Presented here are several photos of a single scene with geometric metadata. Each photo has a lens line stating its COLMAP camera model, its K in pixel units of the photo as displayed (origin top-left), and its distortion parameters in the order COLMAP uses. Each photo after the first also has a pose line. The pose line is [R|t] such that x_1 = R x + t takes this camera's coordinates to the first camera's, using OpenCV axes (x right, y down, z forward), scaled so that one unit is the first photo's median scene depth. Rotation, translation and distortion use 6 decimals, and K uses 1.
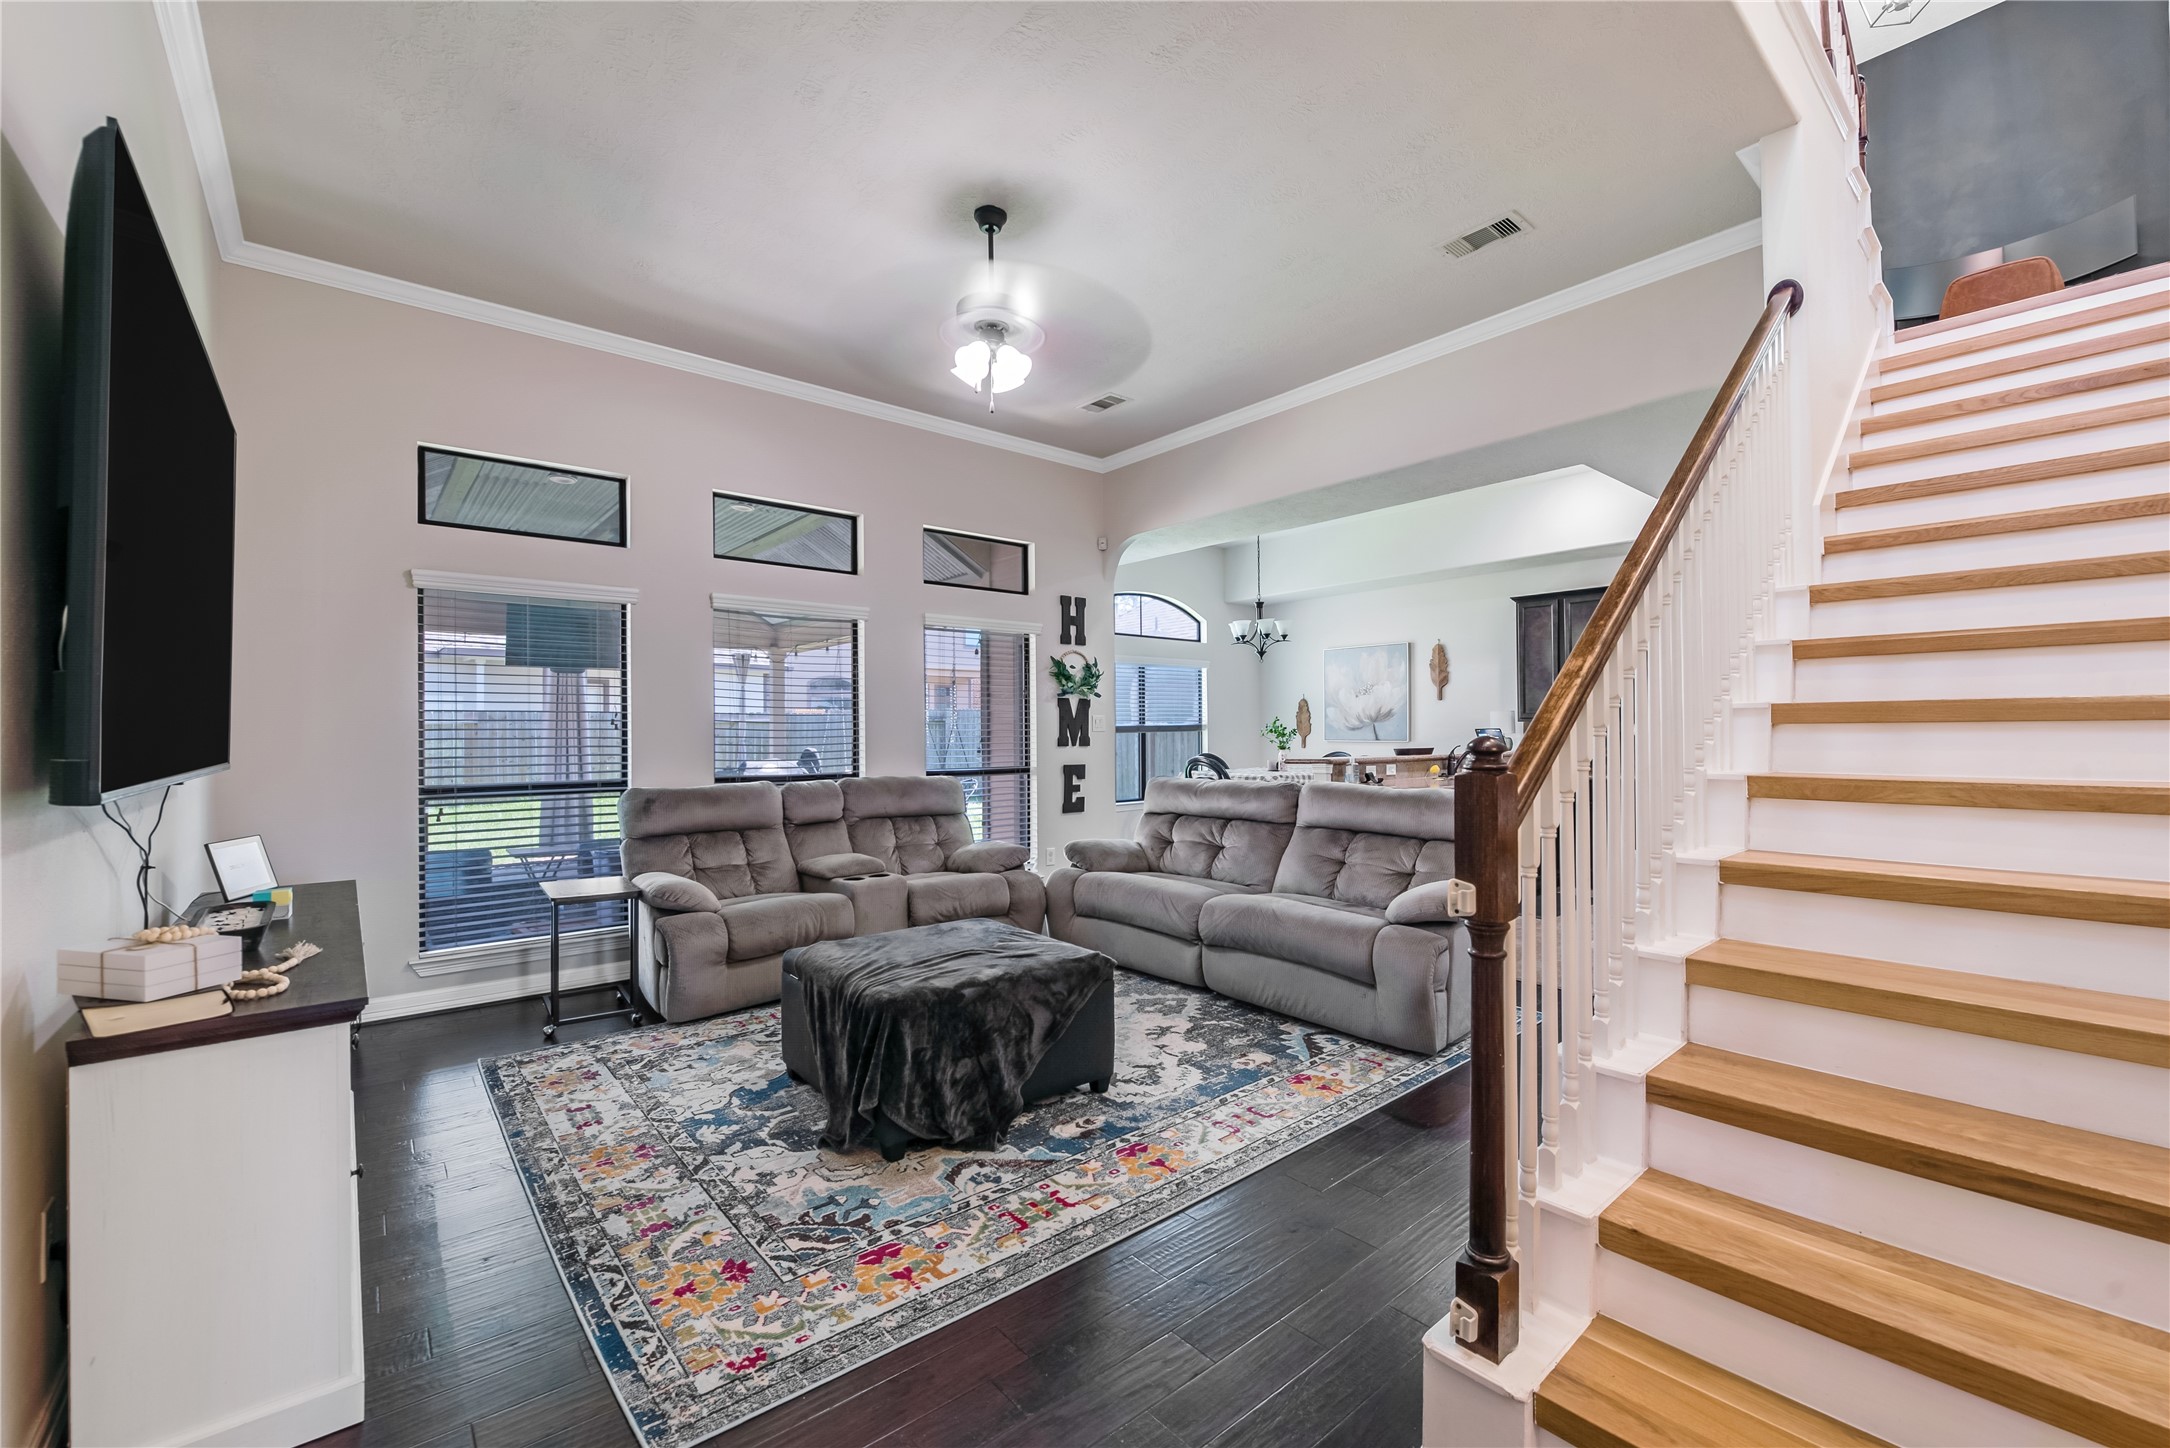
lens RADIAL K [[898.5, 0, 1093.3], [0, 898.5, 705.6], [0, 0, 1]] dist [-0.011545, -0.001132]
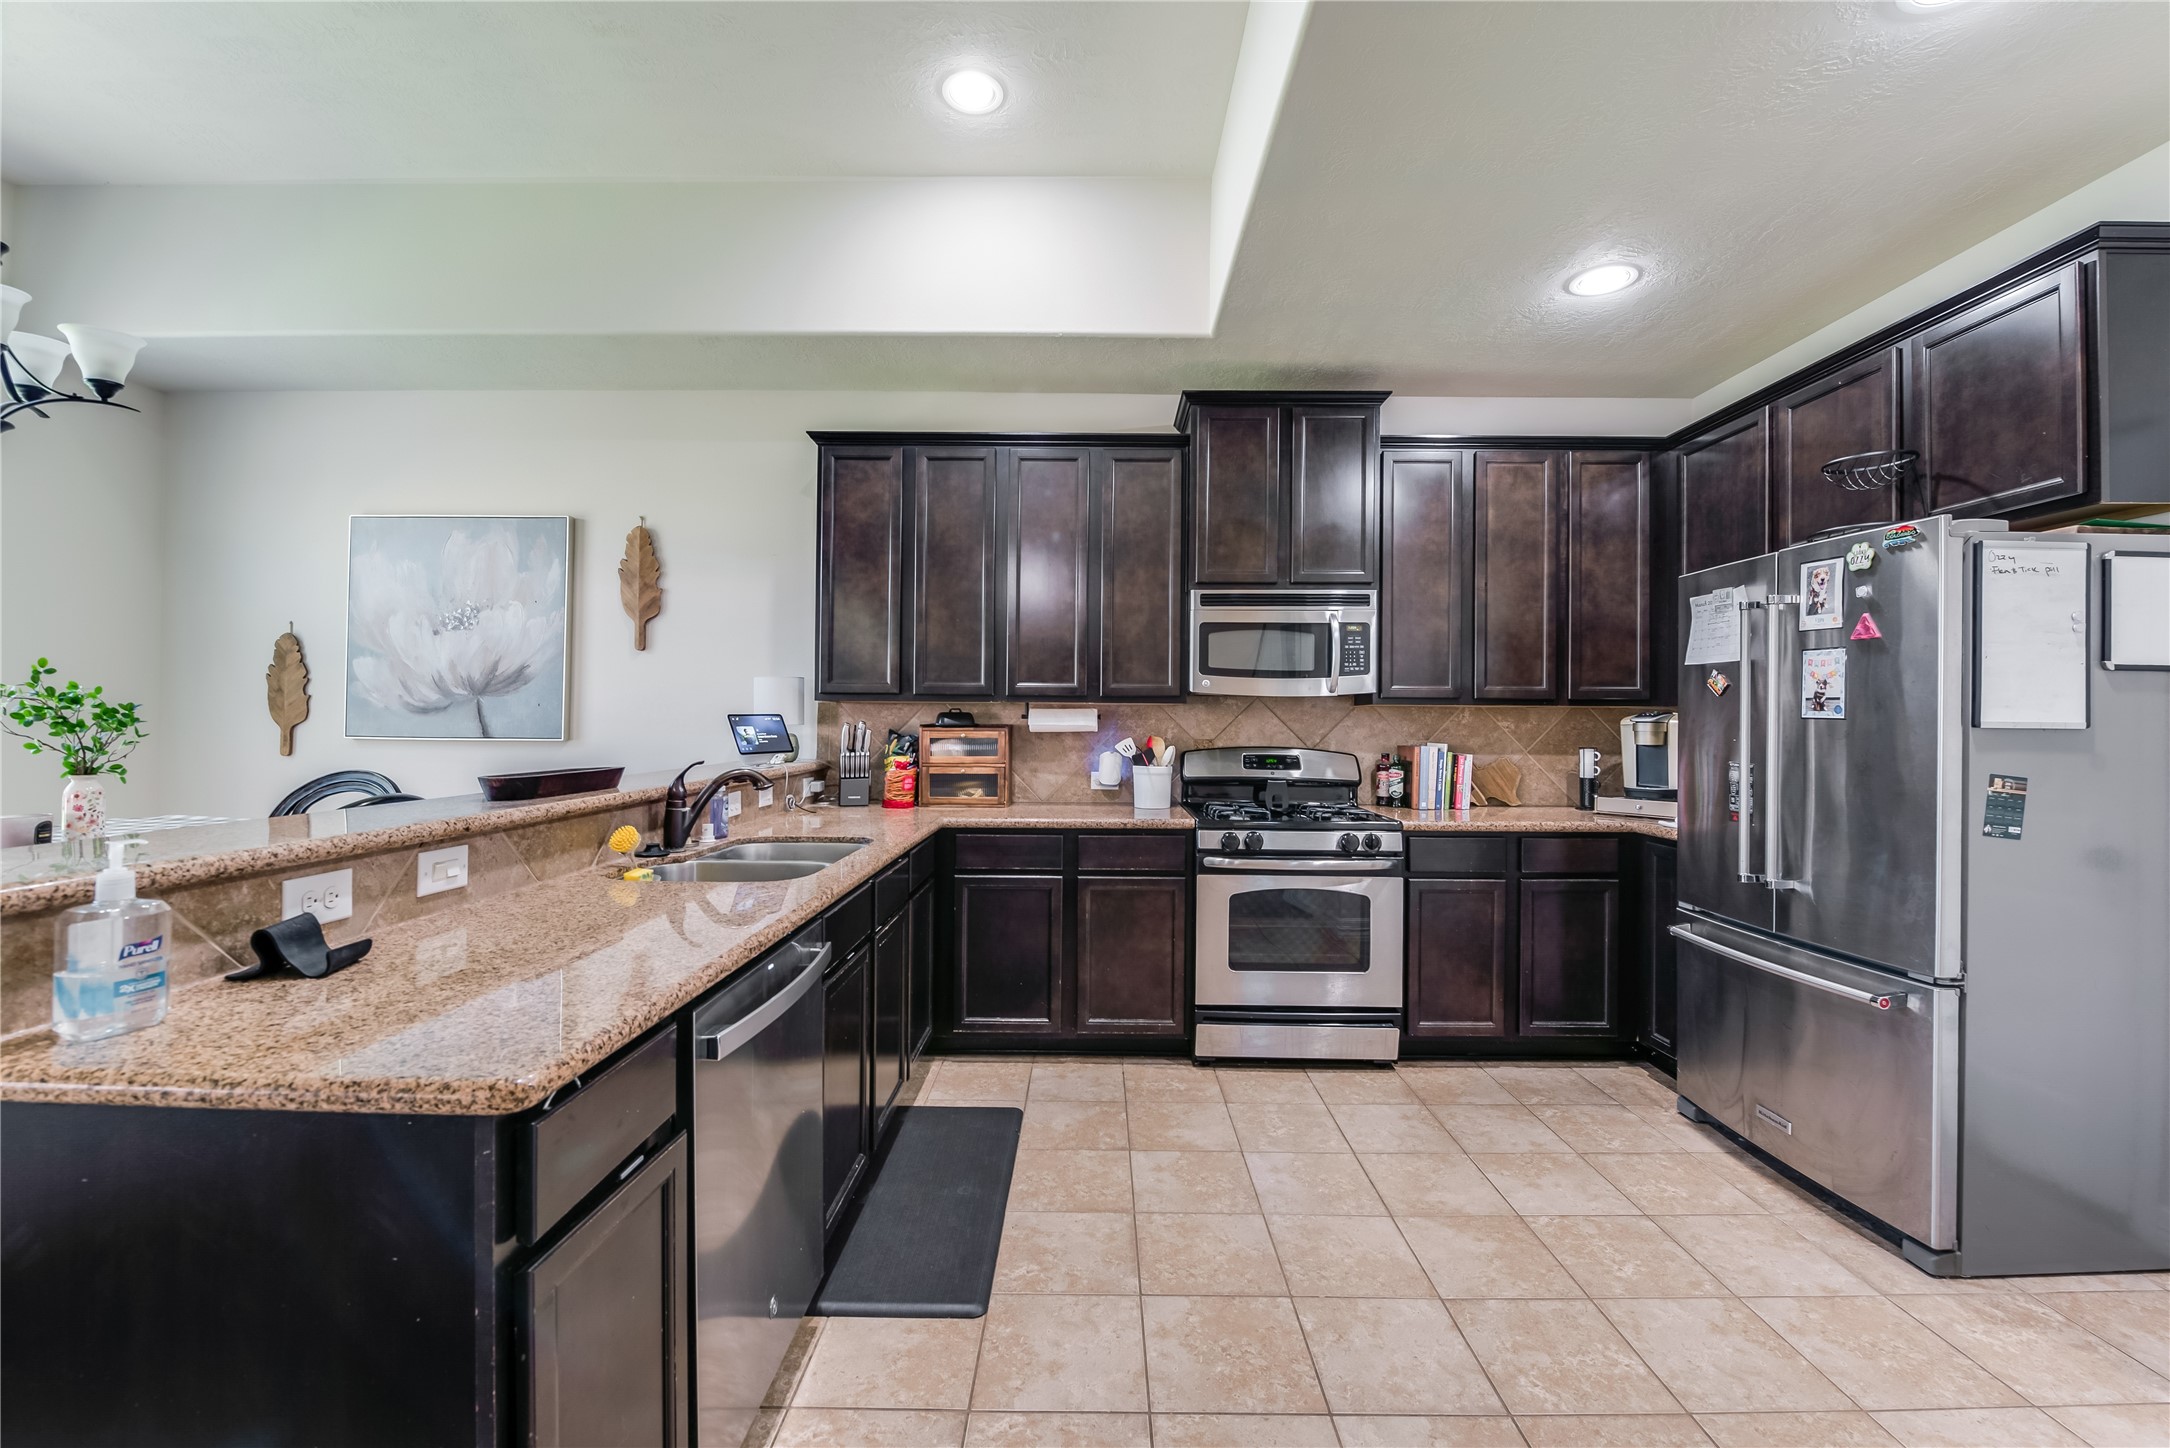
lens RADIAL K [[898.5, 0, 1090.1], [0, 898.5, 712.7], [0, 0, 1]] dist [-0.011545, -0.001132]
pose [[0.663539, 0.016328, 0.747963, 0.392539], [-0.033963, 0.999389, 0.008313, 0.027746], [-0.747370, -0.030919, 0.663688, 1.042968]]
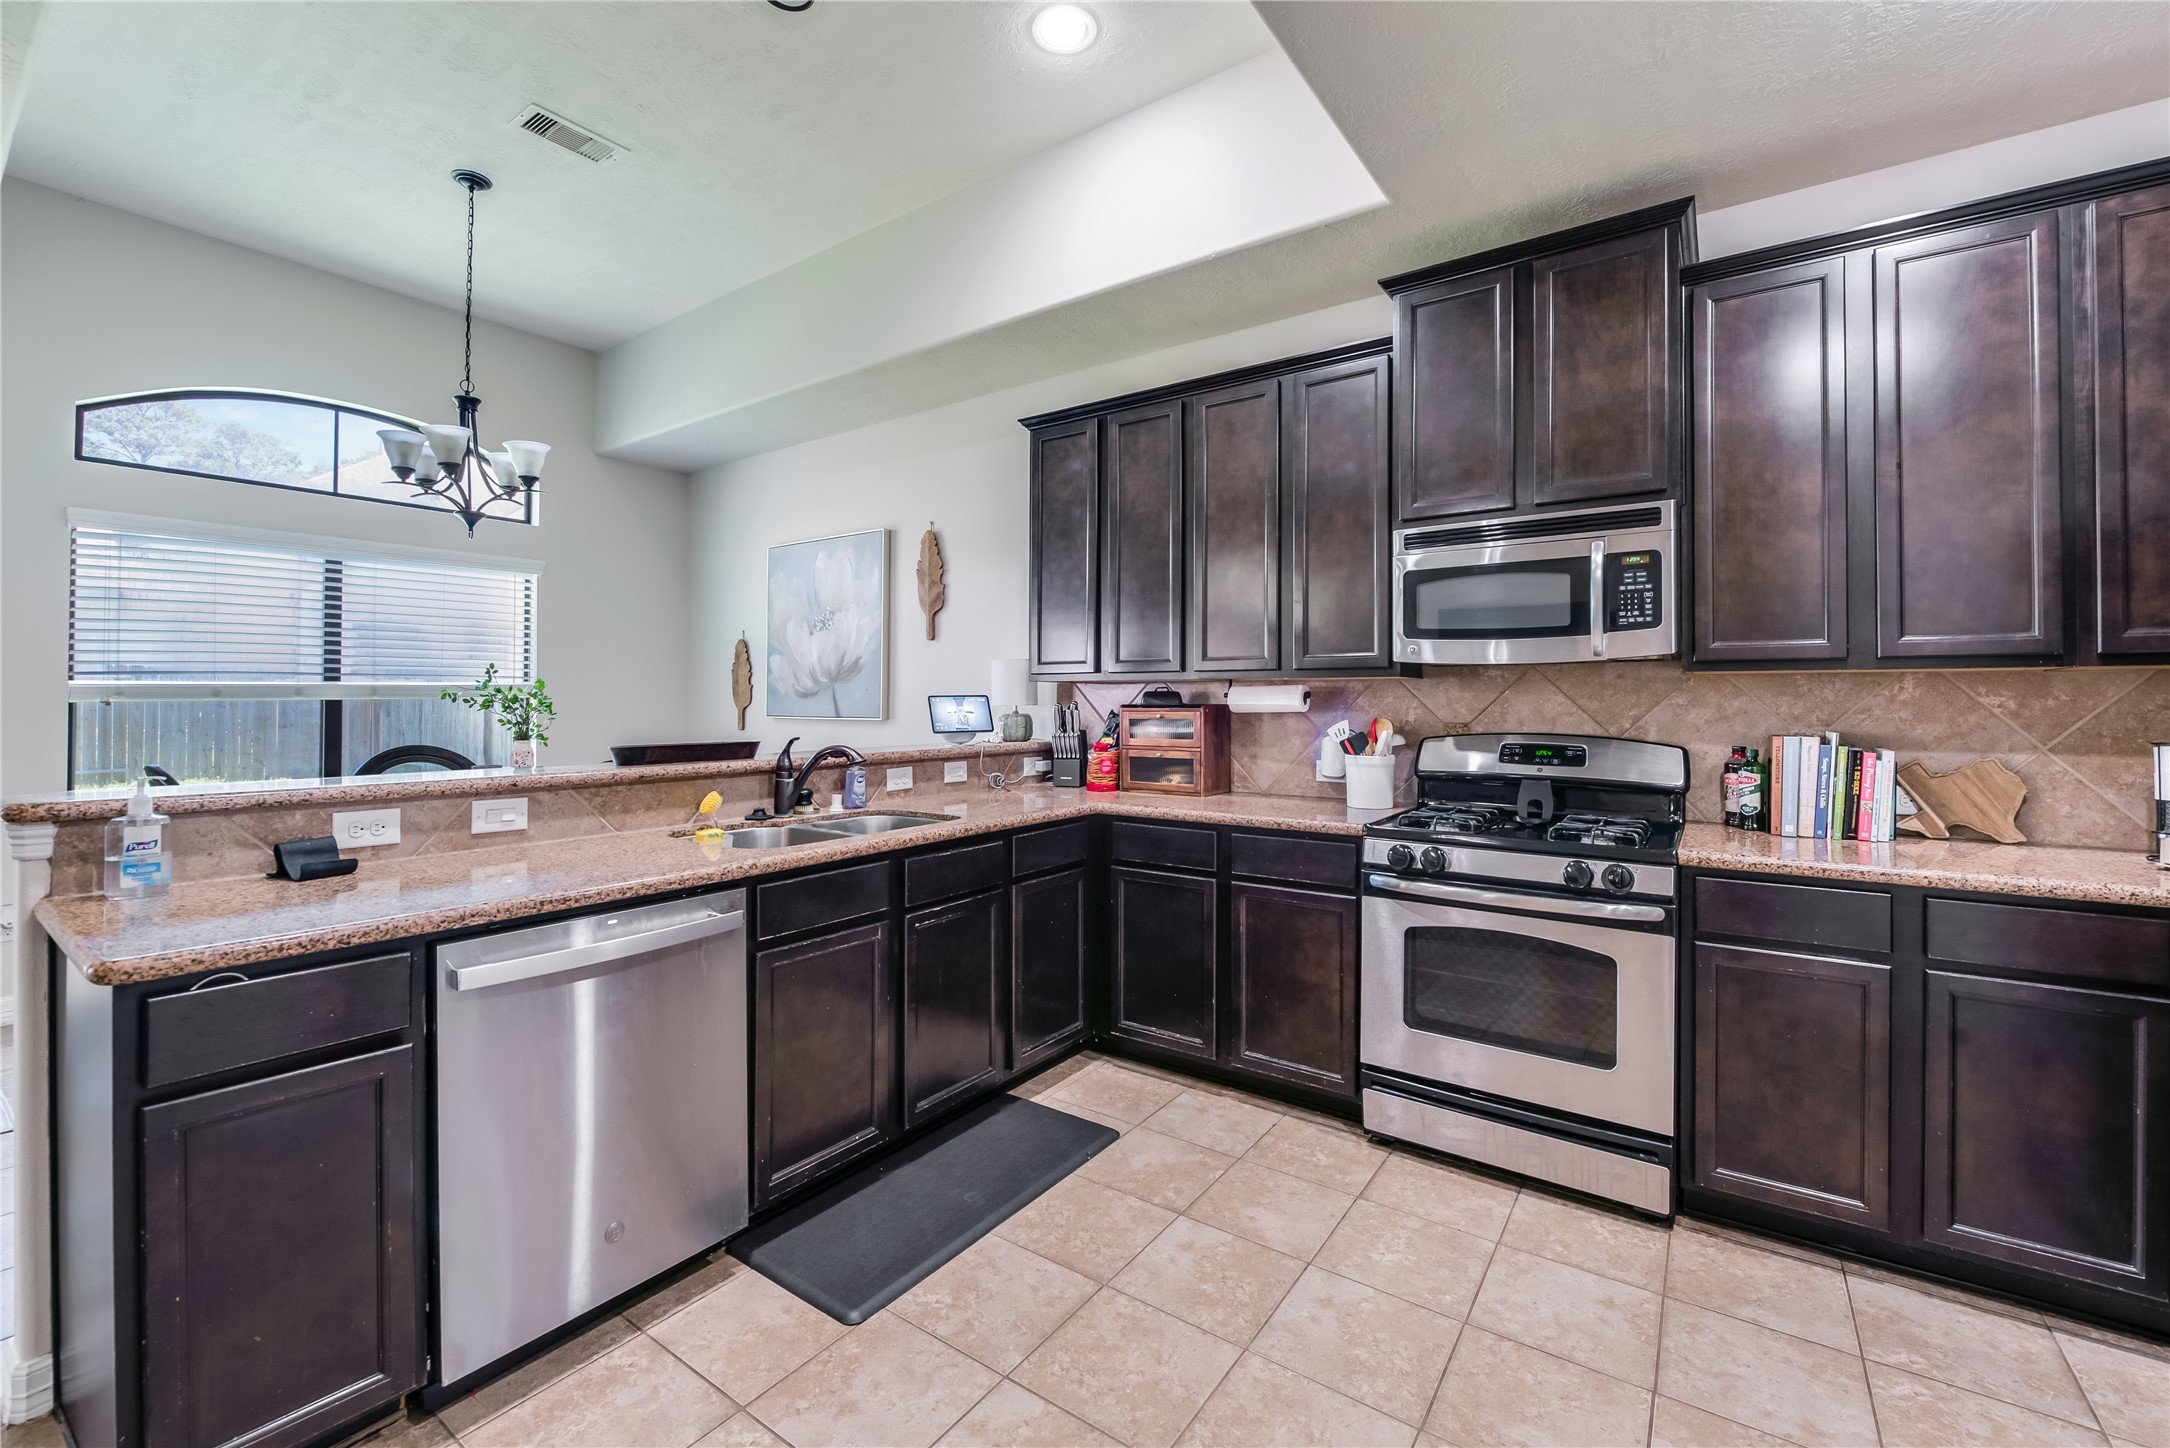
lens RADIAL K [[898.5, 0, 1069.9], [0, 898.5, 698.3], [0, 0, 1]] dist [-0.011545, -0.001132]
pose [[0.975675, 0.007247, 0.219101, 0.697096], [-0.013294, 0.999570, 0.026138, 0.024788], [-0.218817, -0.028415, 0.975352, 0.944939]]
